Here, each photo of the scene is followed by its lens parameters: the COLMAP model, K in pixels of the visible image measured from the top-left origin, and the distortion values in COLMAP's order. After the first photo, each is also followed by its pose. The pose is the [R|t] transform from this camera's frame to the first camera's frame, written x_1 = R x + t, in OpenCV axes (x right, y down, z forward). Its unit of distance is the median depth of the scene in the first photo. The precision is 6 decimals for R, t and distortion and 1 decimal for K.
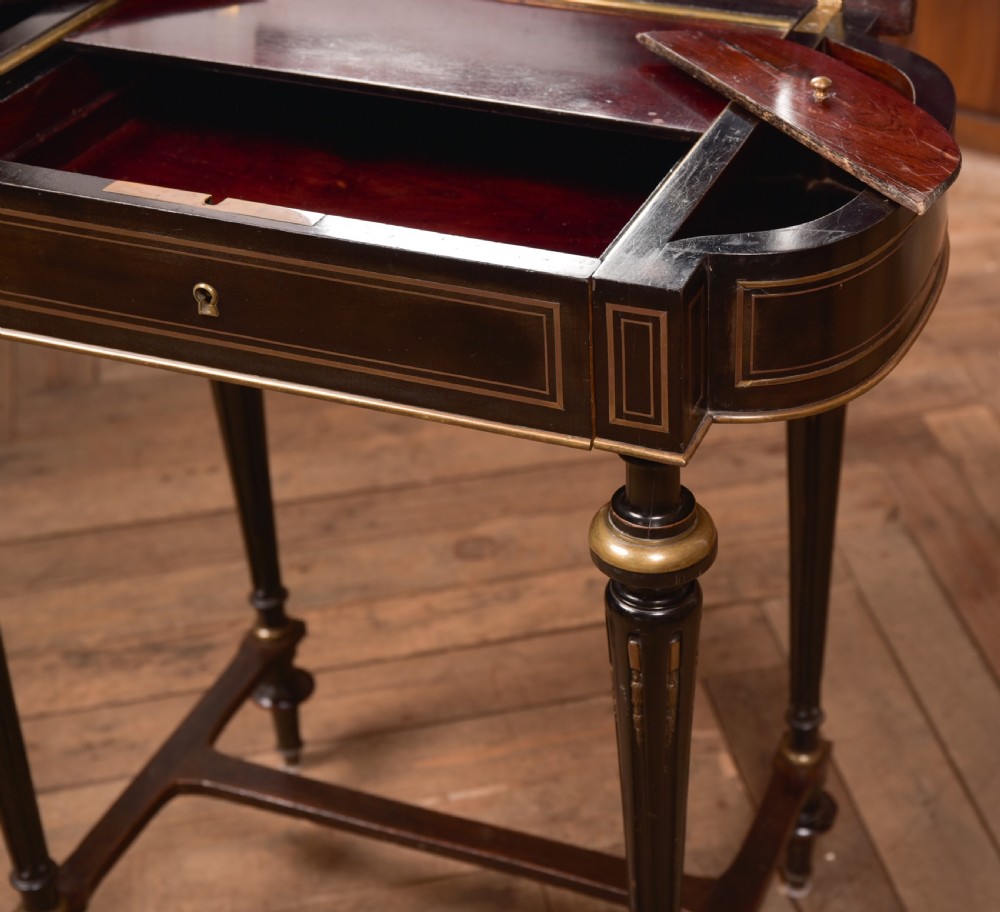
lens RADIAL K [[1916.9, 0, 682.2], [0, 1916.9, 472.6], [0, 0, 1]] dist [0.000653, 0.290576]
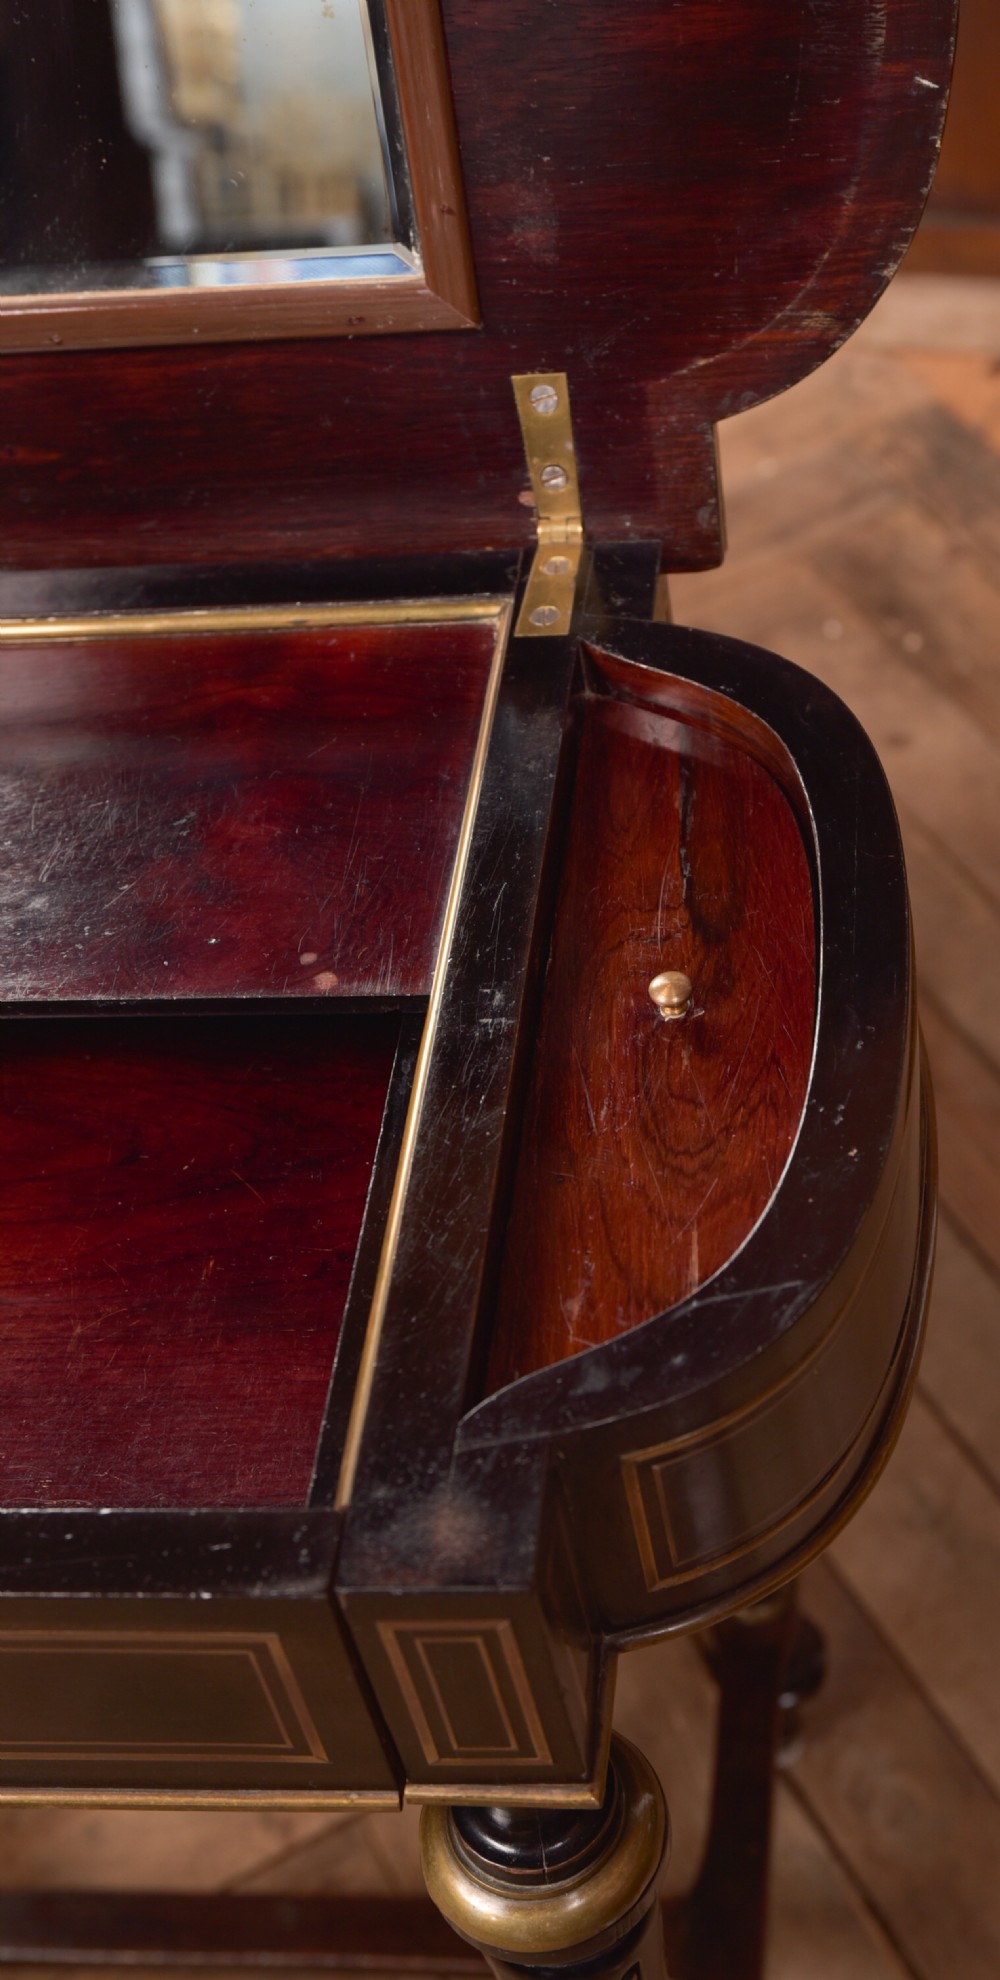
lens RADIAL K [[2615.1, 0, 665.5], [0, 2615.1, 1016.1], [0, 0, 1]] dist [0.017035, 0.109206]
pose [[0.961882, -0.256796, 0.094011, 0.006267], [0.232028, 0.948331, 0.216407, -0.324112], [-0.144726, -0.186345, 0.971766, 0.354383]]
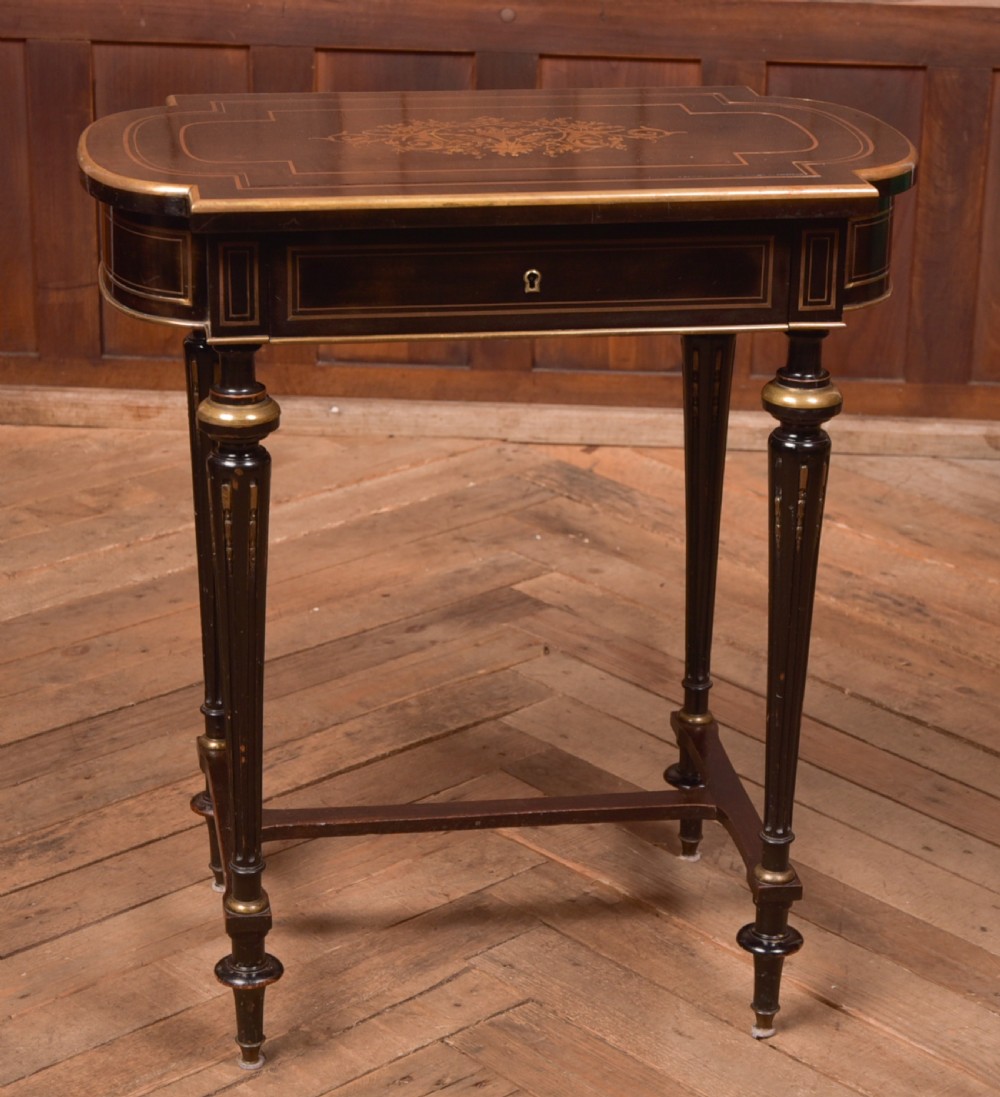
lens RADIAL K [[2842.8, 0, 525.0], [0, 2842.8, 513.8], [0, 0, 1]] dist [0.031906, 0.190393]
pose [[0.879535, -0.145913, 0.452910, -1.311516], [0.251159, 0.950791, -0.181428, 0.499757], [-0.404150, 0.273324, 0.872901, -0.943564]]
